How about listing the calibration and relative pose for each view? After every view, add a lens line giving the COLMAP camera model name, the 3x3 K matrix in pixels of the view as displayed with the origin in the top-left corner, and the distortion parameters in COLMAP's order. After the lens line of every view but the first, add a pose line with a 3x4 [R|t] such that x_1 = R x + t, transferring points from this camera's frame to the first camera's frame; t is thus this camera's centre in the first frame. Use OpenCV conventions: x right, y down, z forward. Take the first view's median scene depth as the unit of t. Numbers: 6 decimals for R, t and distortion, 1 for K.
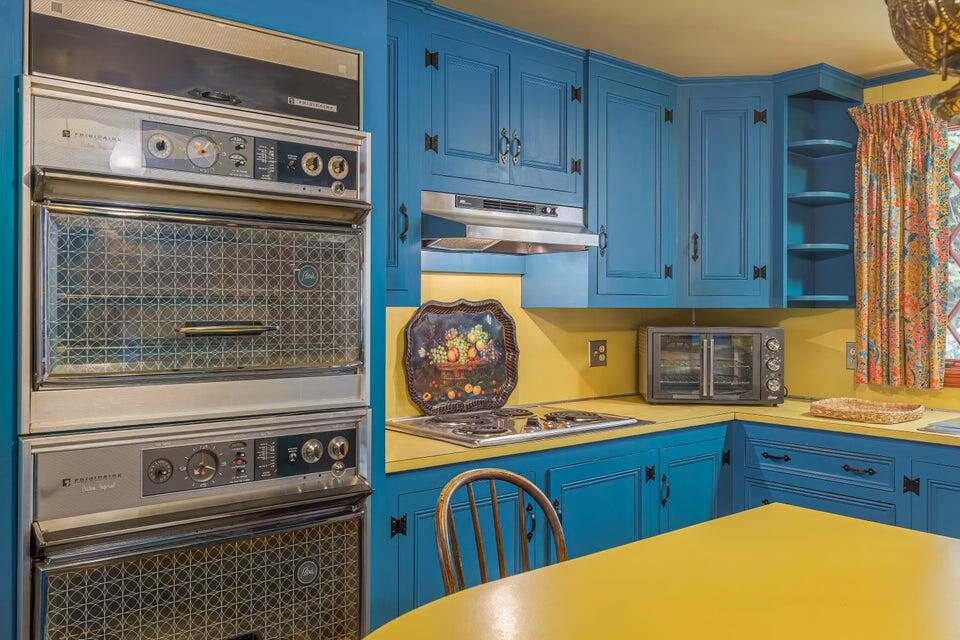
lens RADIAL K [[801.5, 0, 474.9], [0, 801.5, 316.9], [0, 0, 1]] dist [-0.006849, -0.004312]
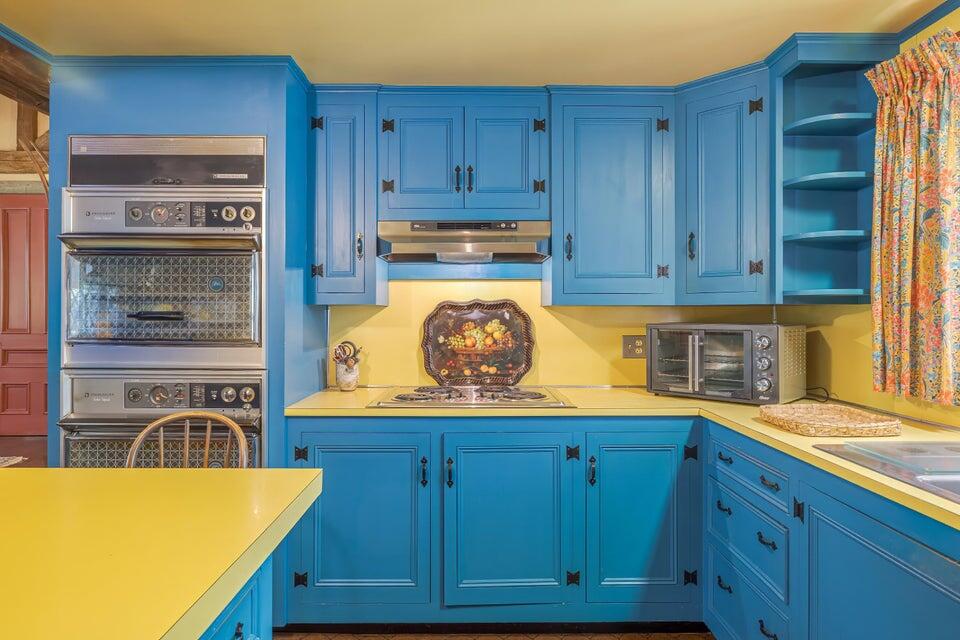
lens RADIAL K [[574.3, 0, 480.4], [0, 574.3, 317.6], [0, 0, 1]] dist [0.001496, -0.005008]
pose [[0.777352, 0.002601, -0.629061, 0.570356], [-0.006423, 0.999972, -0.003803, 0.010352], [0.629033, 0.006997, 0.777347, 0.271920]]
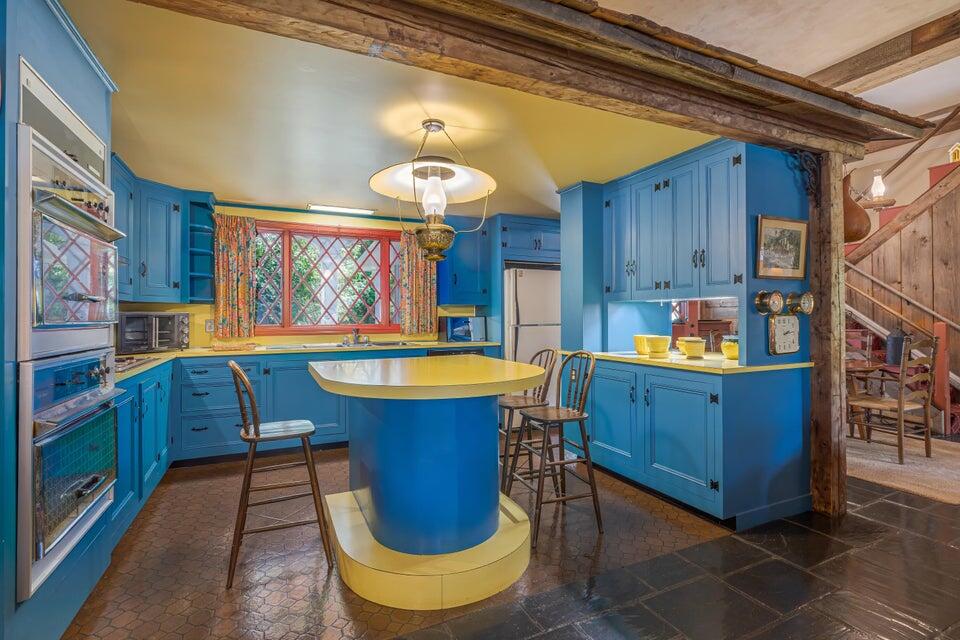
lens RADIAL K [[451.9, 0, 481.5], [0, 451.9, 312.1], [0, 0, 1]] dist [-0.011181, 0.002017]
pose [[0.250693, 0.004979, 0.968054, -0.585299], [0.016201, 0.999825, -0.009338, 0.038473], [-0.967931, 0.018024, 0.250568, -0.028301]]
